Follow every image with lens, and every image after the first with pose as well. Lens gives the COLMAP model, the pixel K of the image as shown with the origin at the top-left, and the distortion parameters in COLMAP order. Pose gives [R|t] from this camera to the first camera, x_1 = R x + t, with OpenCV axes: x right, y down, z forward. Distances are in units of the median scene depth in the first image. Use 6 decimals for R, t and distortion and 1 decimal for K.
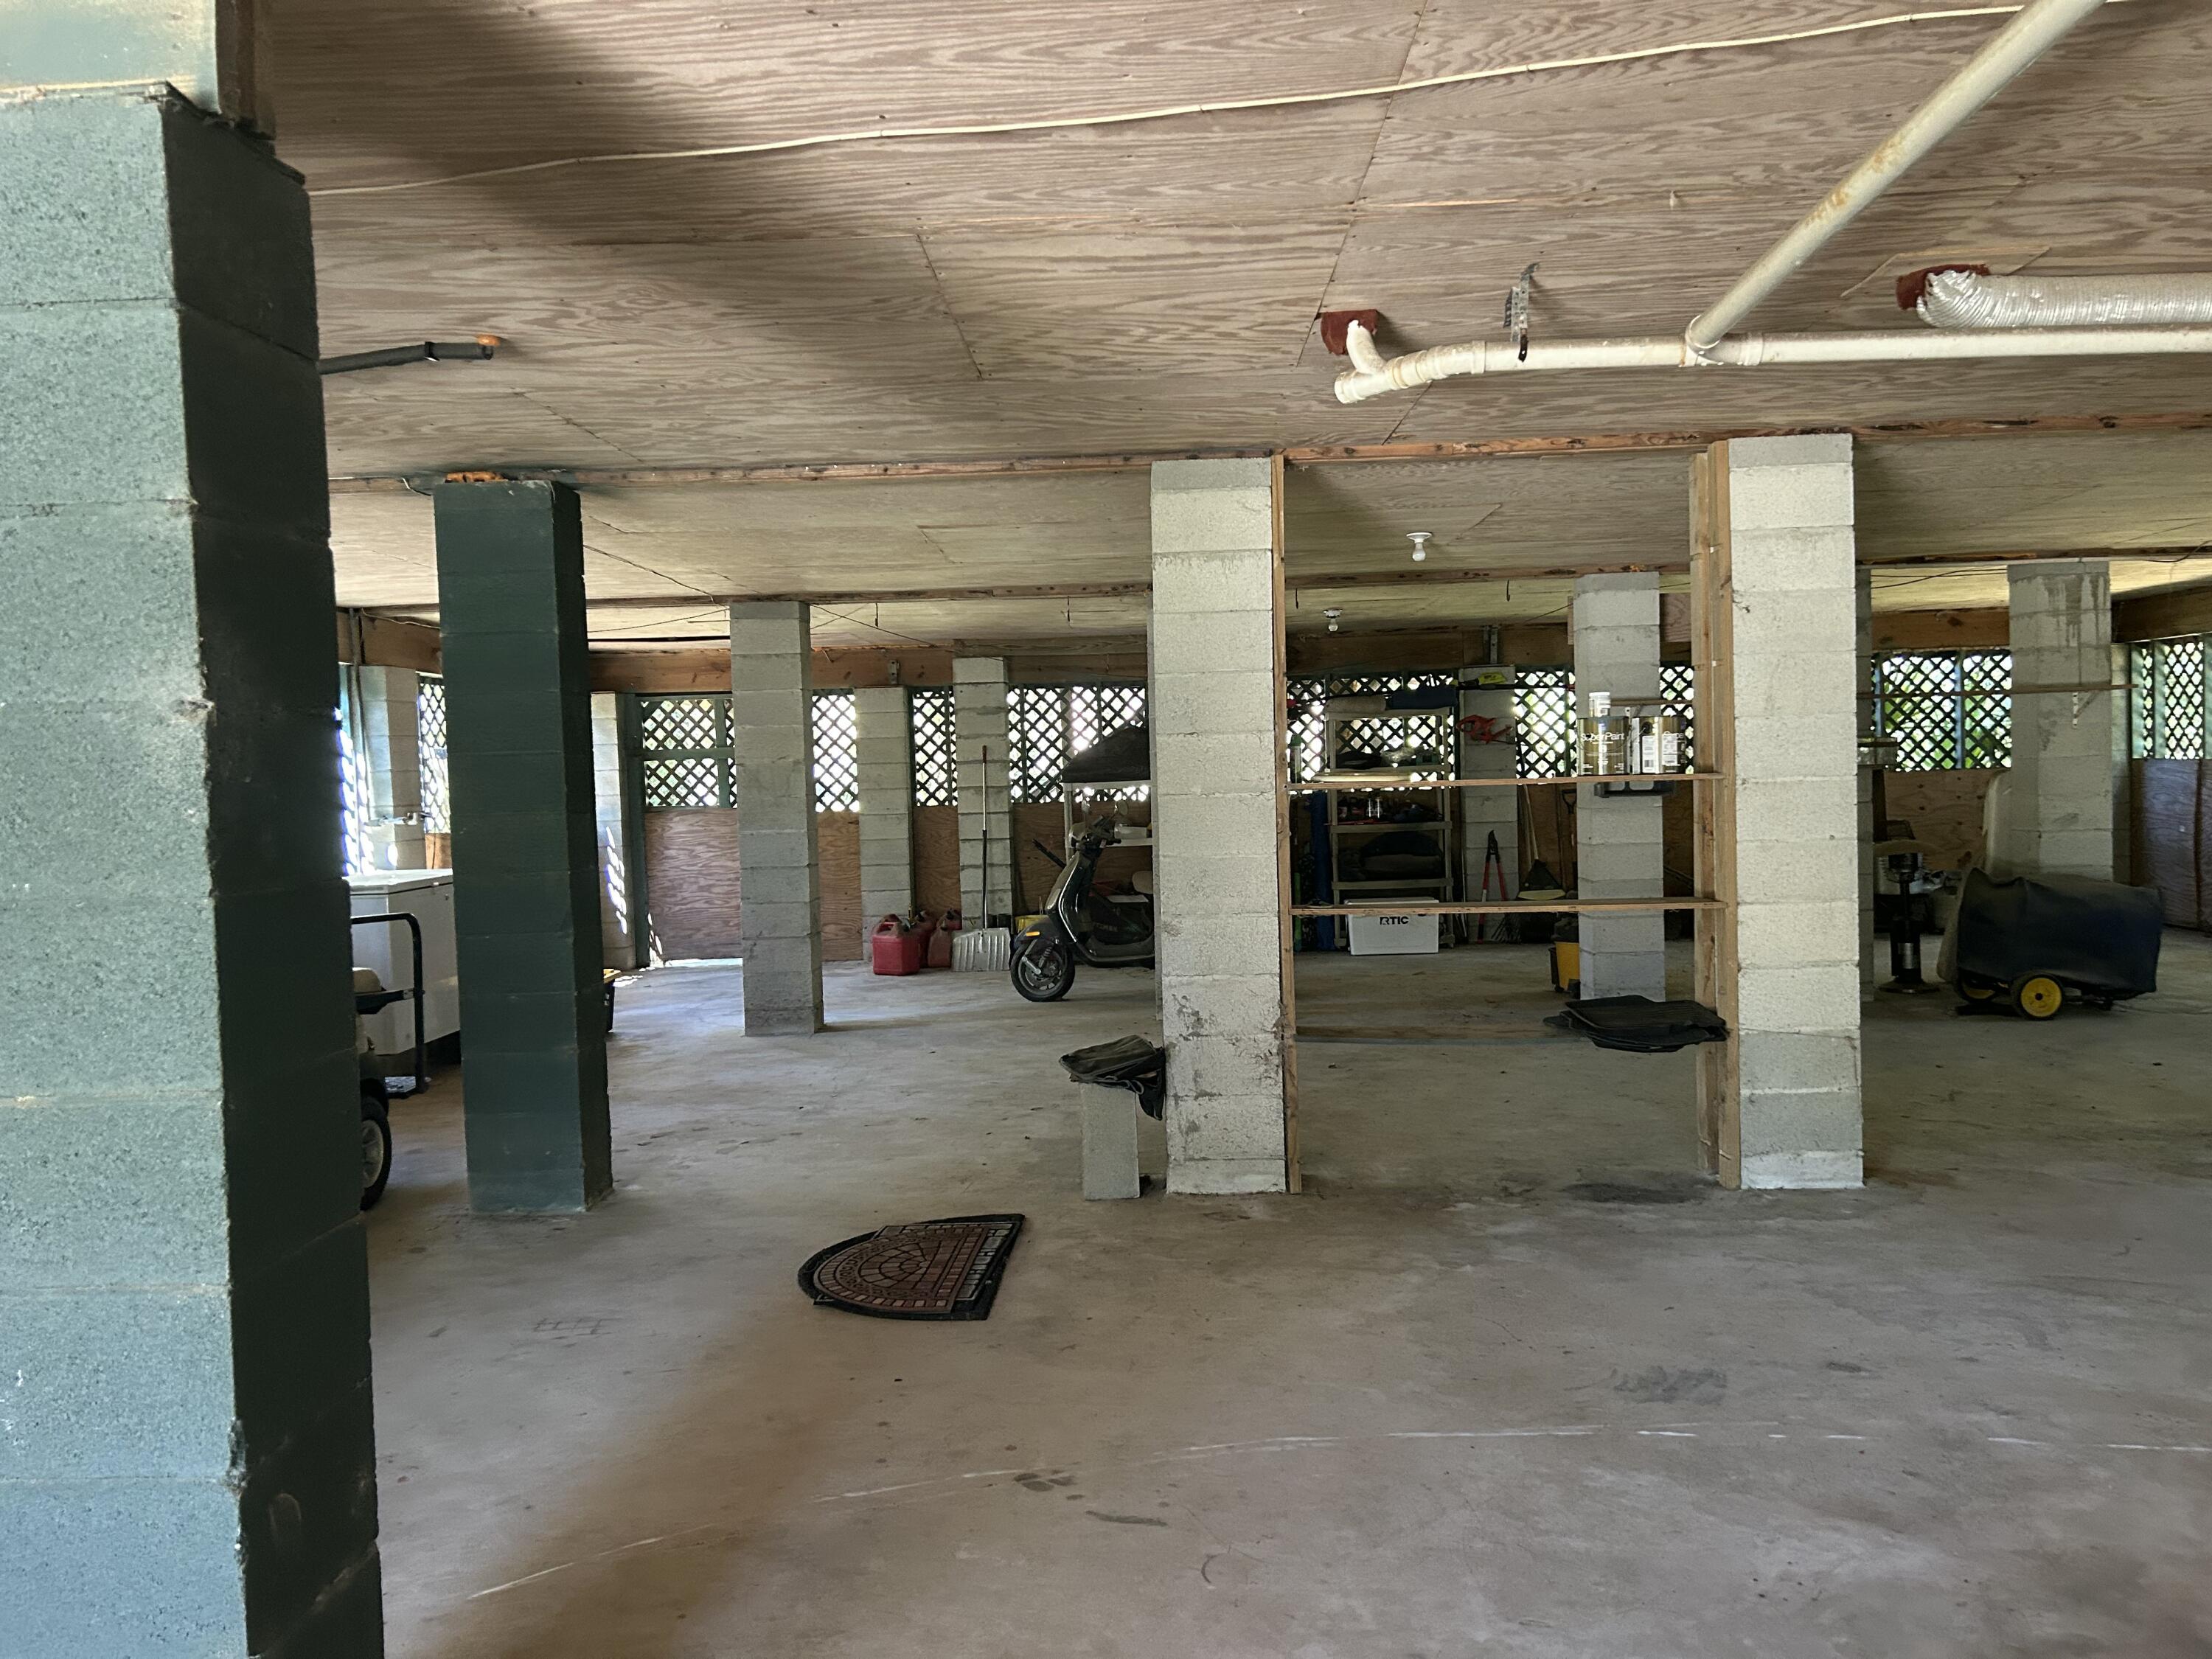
lens RADIAL K [[1657.5, 0, 1107.7], [0, 1657.5, 842.1], [0, 0, 1]] dist [0.057316, -0.064366]
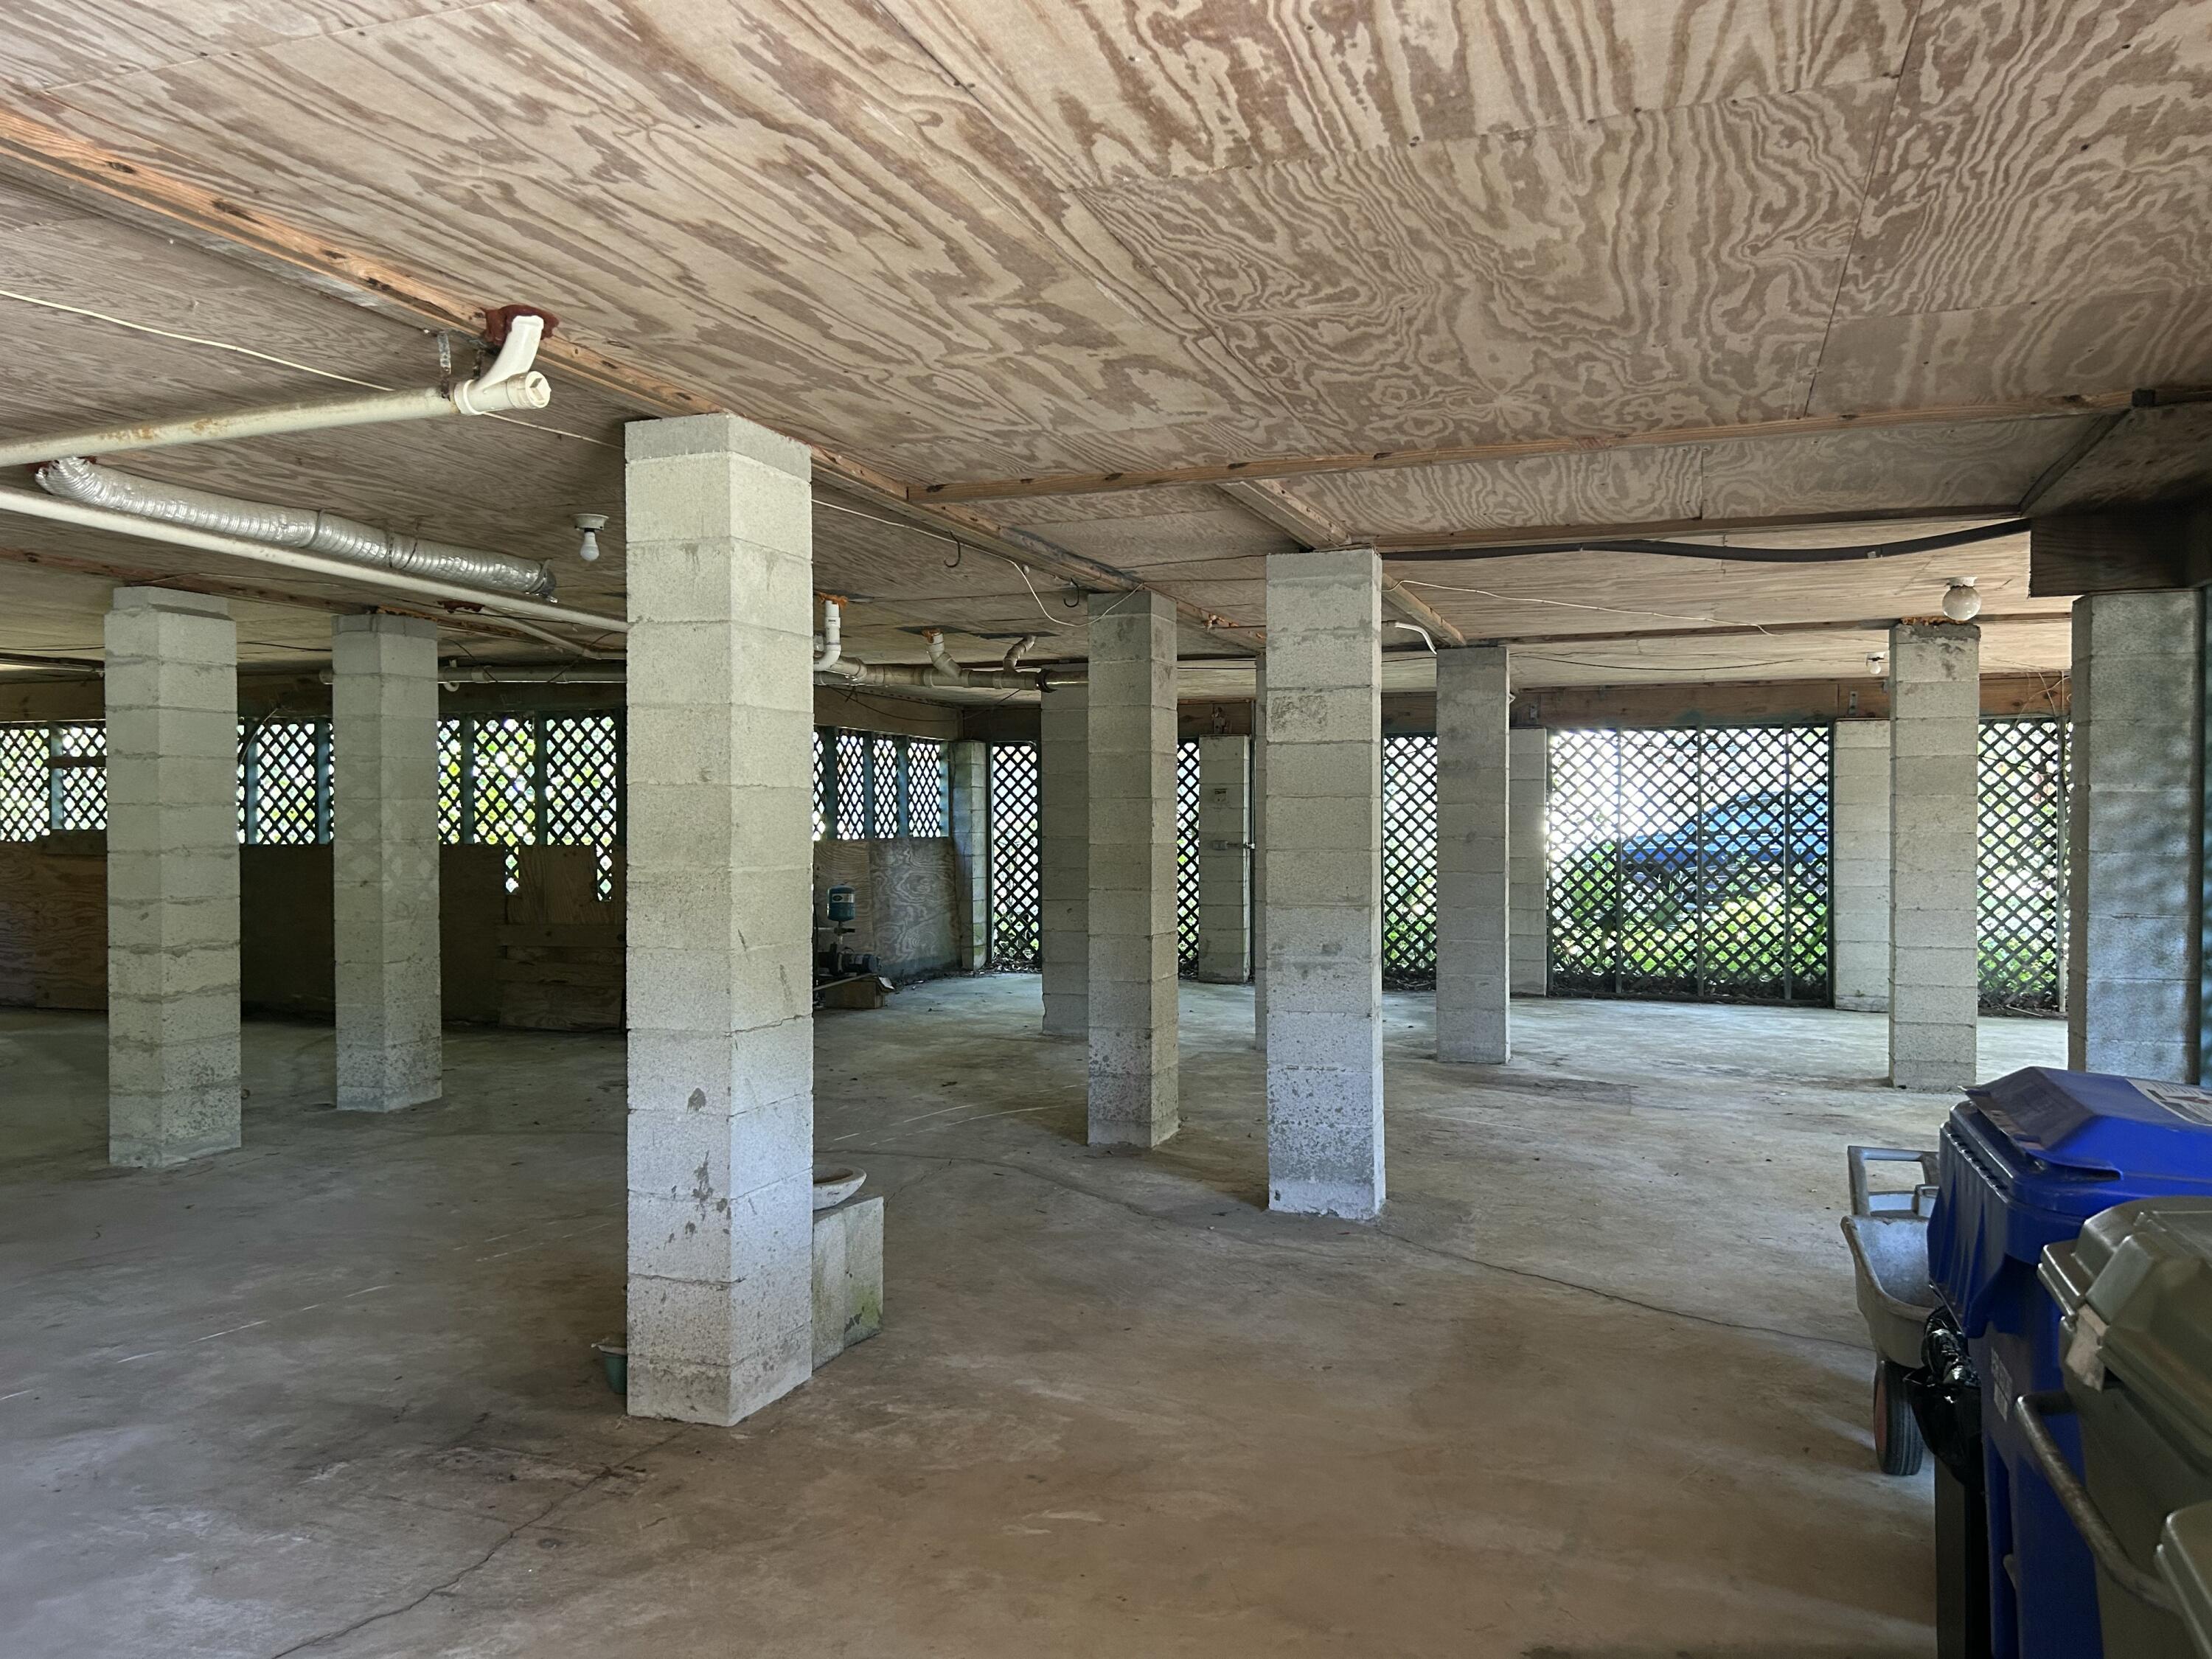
lens RADIAL K [[1657.5, 0, 1120.7], [0, 1657.5, 845.0], [0, 0, 1]] dist [0.057316, -0.064366]
pose [[0.296035, 0.014228, 0.955071, -0.374726], [0.033109, 0.999135, -0.025147, 0.012438], [-0.954603, 0.039066, 0.295308, -0.102395]]
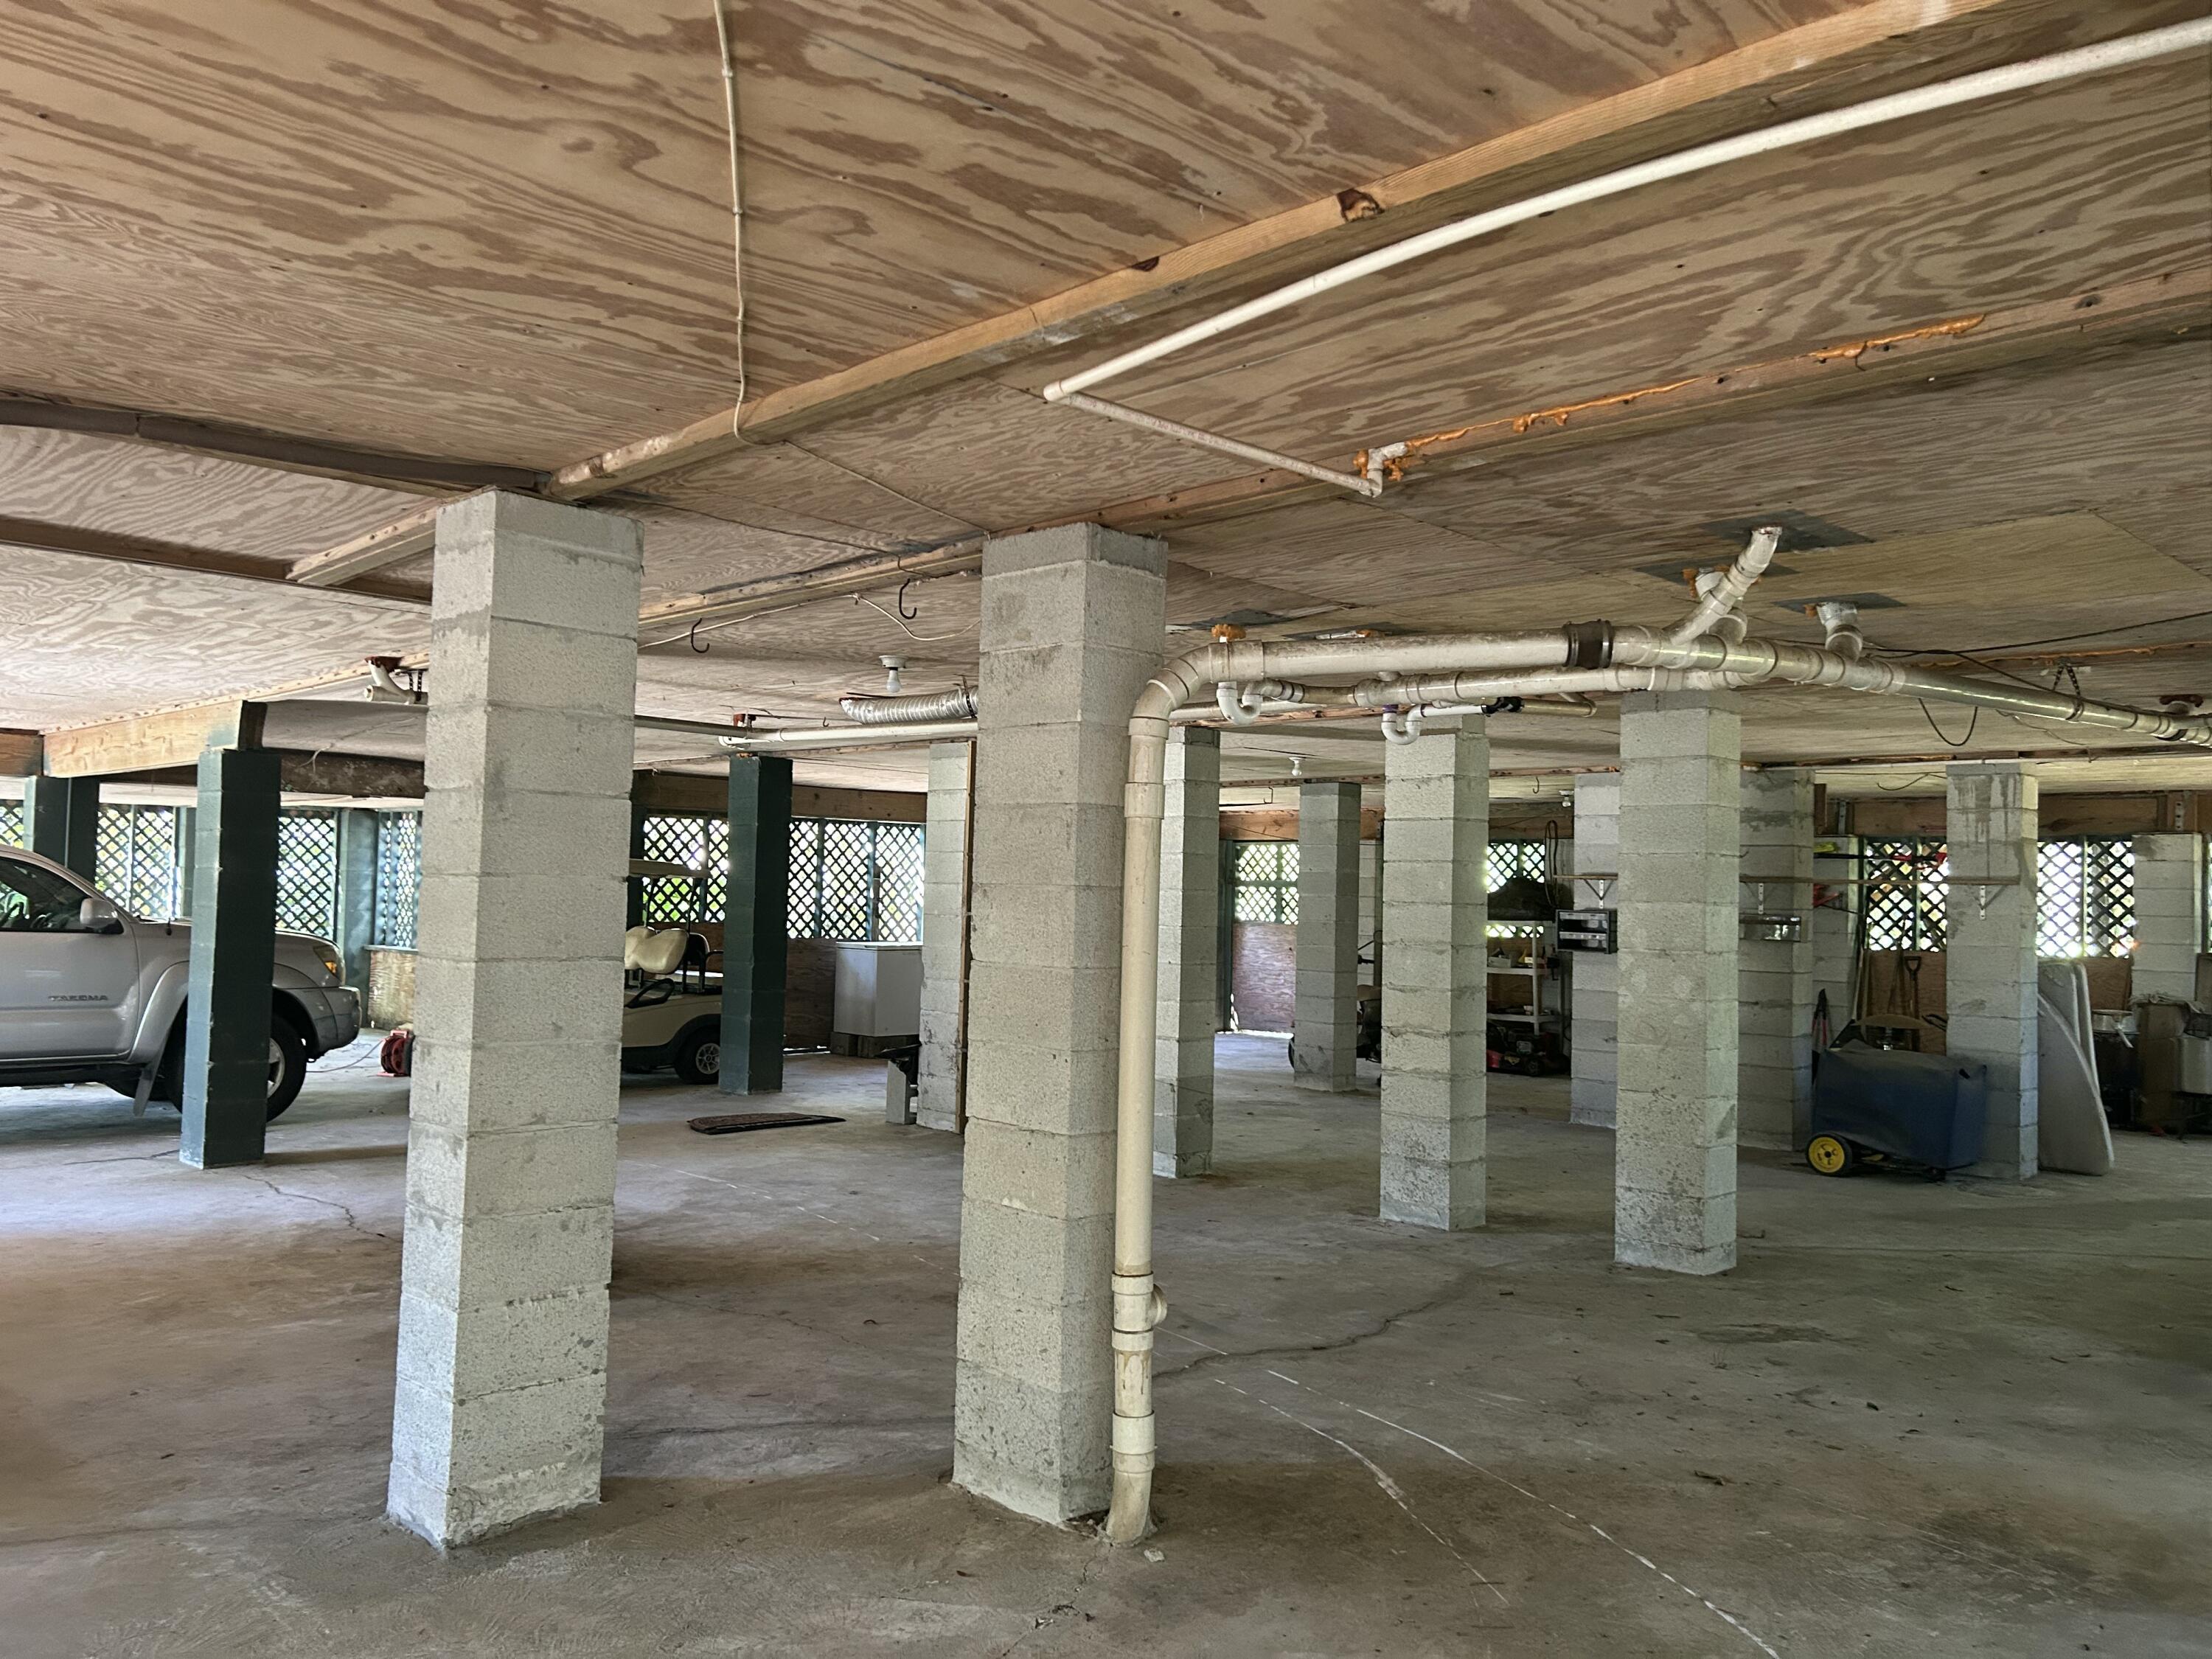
lens RADIAL K [[1657.5, 0, 1087.8], [0, 1657.5, 838.8], [0, 0, 1]] dist [0.057316, -0.064366]
pose [[0.712291, 0.026257, -0.701393, 1.827063], [-0.077427, 0.996141, -0.041339, -0.062504], [0.697600, 0.083752, 0.711575, -0.292523]]
